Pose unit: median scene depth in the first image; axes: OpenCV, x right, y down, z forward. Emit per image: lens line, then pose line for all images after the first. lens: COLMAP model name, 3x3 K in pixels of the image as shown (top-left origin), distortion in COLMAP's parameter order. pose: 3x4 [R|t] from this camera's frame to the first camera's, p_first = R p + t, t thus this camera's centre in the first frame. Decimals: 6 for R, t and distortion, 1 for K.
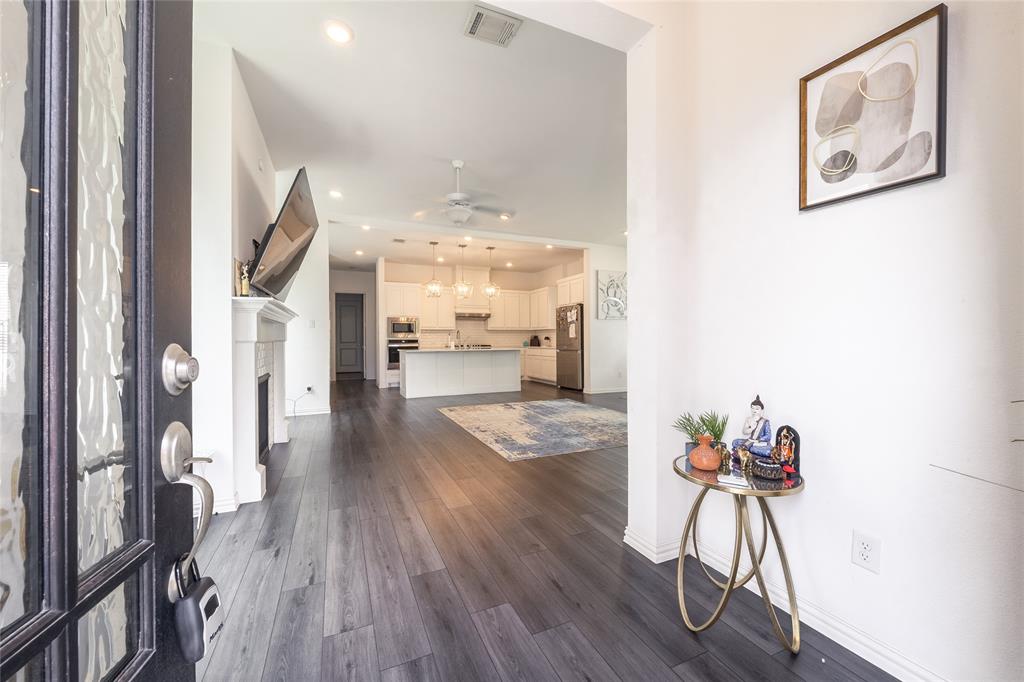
lens RADIAL K [[406.8, 0, 513.8], [0, 406.8, 336.8], [0, 0, 1]] dist [-0.000365, -0.000020]
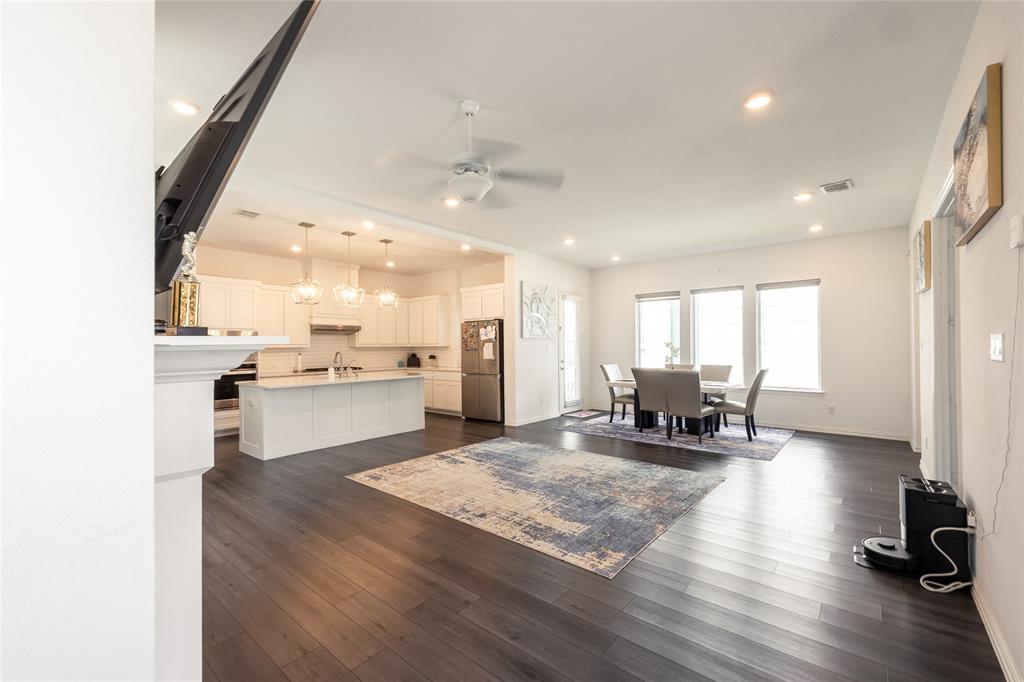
lens RADIAL K [[424.9, 0, 529.6], [0, 424.9, 346.0], [0, 0, 1]] dist [-0.001308, -0.000102]
pose [[0.889304, -0.002663, 0.457309, -0.177792], [0.001395, 0.999994, 0.003110, -0.027607], [-0.457315, -0.002128, 0.889302, 0.186999]]
